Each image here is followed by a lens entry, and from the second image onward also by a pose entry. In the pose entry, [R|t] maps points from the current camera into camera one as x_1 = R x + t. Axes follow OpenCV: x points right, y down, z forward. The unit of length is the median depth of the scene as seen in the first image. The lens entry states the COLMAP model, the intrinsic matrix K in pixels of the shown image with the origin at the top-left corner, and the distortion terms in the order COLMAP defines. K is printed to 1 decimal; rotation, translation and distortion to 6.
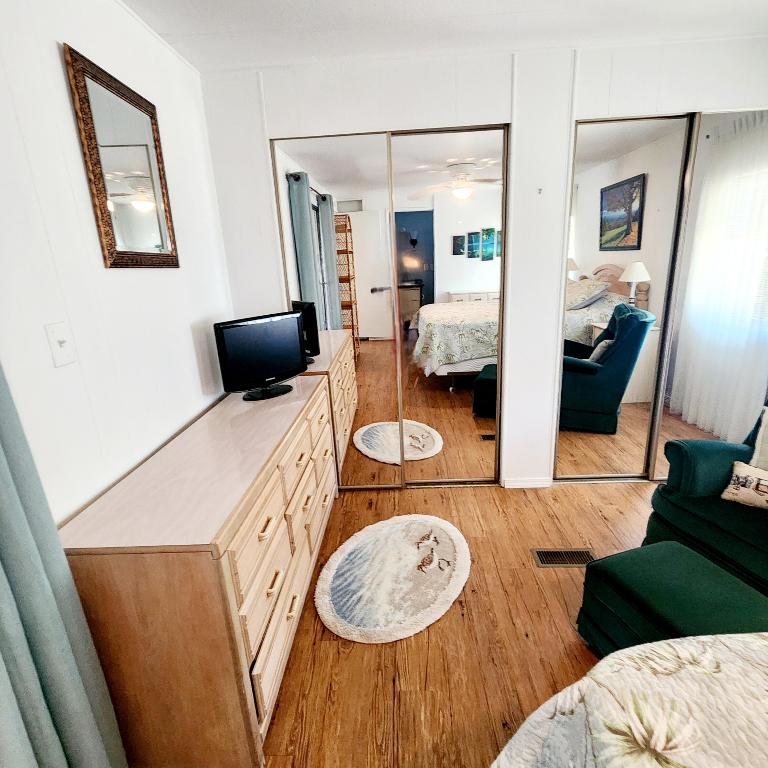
lens RADIAL K [[453.0, 0, 383.7], [0, 453.0, 392.5], [0, 0, 1]] dist [0.001968, -0.000716]
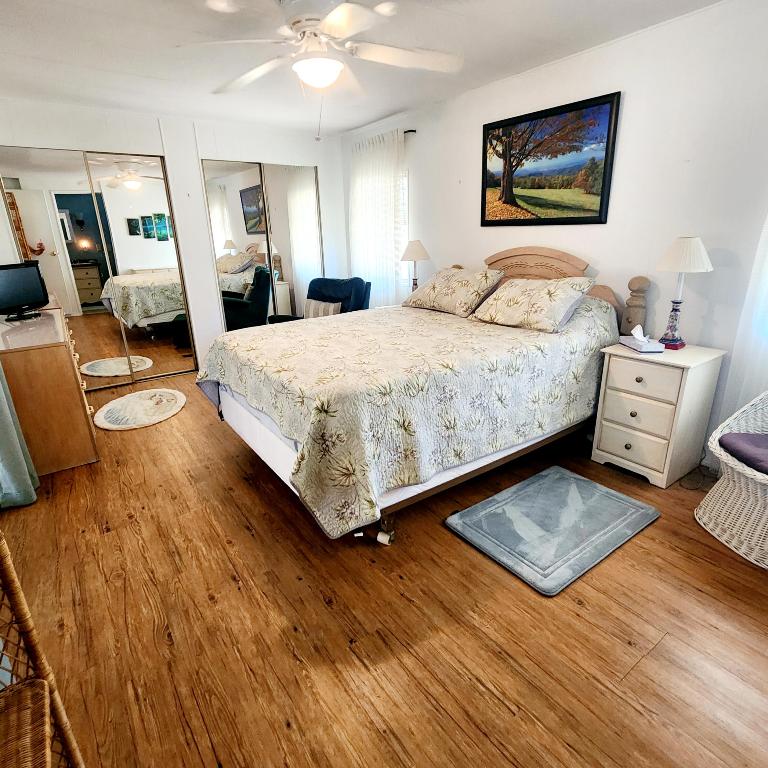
lens RADIAL K [[448.9, 0, 380.6], [0, 448.9, 387.8], [0, 0, 1]] dist [0.000980, -0.001971]
pose [[0.794593, -0.167318, 0.583632, -0.112108], [0.157462, 0.985177, 0.068056, 0.157672], [-0.586368, 0.037823, 0.809161, -0.438388]]
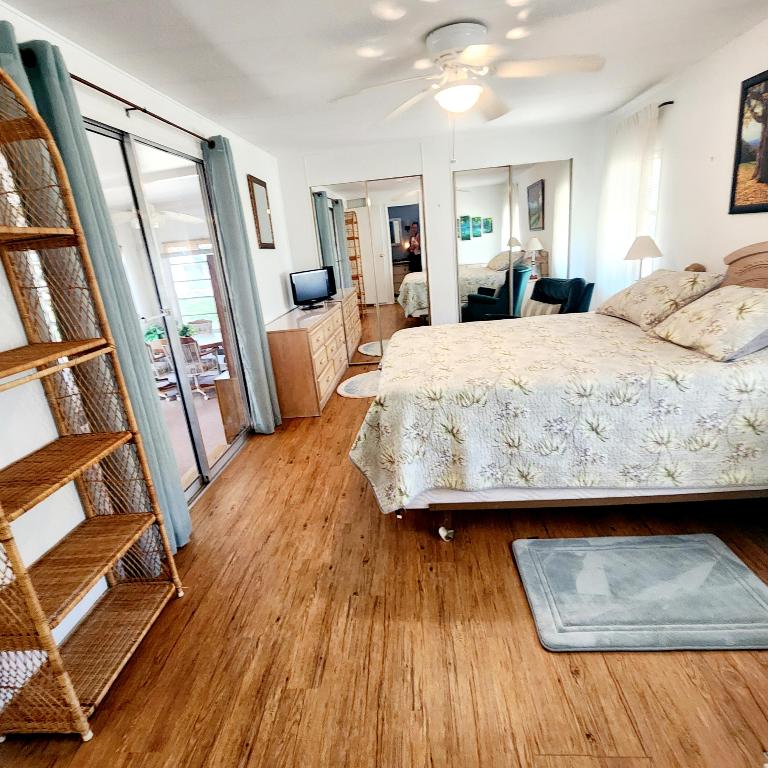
lens RADIAL K [[448.9, 0, 380.6], [0, 448.9, 387.8], [0, 0, 1]] dist [0.000980, -0.001971]
pose [[0.998479, -0.026561, -0.048316, 0.076626], [0.027766, 0.999316, 0.024432, 0.166861], [0.047634, -0.025737, 0.998533, -0.545792]]
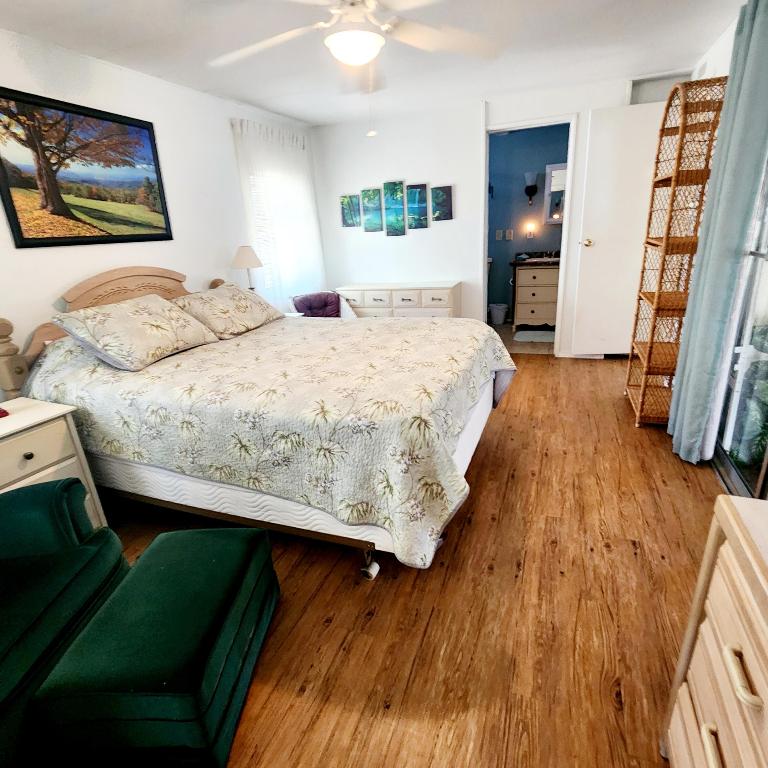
lens RADIAL K [[453.0, 0, 383.7], [0, 453.0, 392.5], [0, 0, 1]] dist [0.001968, -0.000716]
pose [[-0.941090, -0.008515, 0.338050, -0.012936], [0.196564, 0.799671, 0.567353, -0.103045], [-0.275160, 0.600378, -0.750888, 0.397639]]
